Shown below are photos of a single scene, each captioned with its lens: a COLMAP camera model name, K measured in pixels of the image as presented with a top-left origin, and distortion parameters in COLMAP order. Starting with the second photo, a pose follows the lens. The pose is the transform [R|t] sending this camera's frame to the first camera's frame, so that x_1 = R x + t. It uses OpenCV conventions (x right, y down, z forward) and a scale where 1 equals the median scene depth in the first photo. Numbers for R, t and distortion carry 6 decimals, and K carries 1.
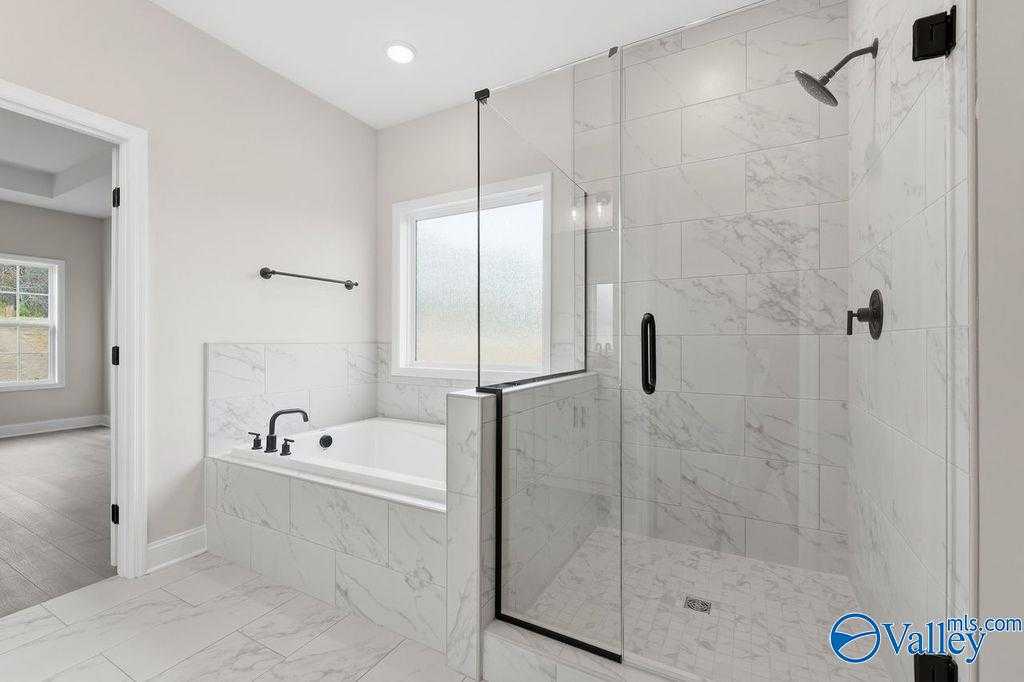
lens RADIAL K [[447.0, 0, 510.8], [0, 447.0, 341.6], [0, 0, 1]] dist [-0.003524, 0.000691]
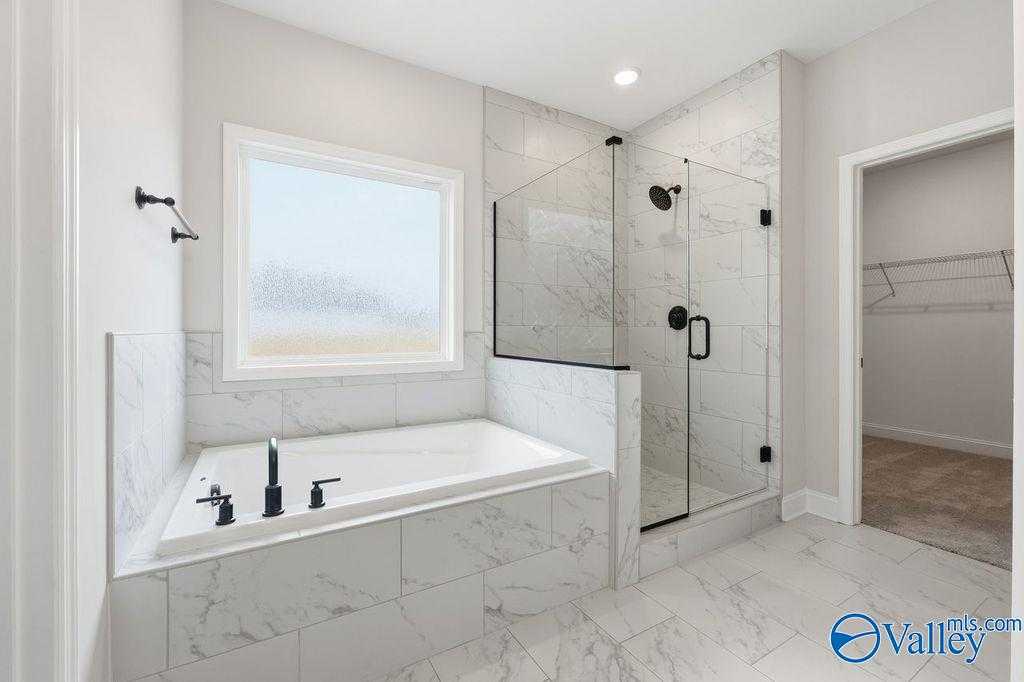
lens RADIAL K [[447.0, 0, 514.4], [0, 447.0, 333.1], [0, 0, 1]] dist [-0.003524, 0.000691]
pose [[0.488182, -0.005648, 0.872723, -0.975822], [-0.001190, 0.999974, 0.007138, -0.001282], [-0.872741, -0.004524, 0.488163, 0.458656]]
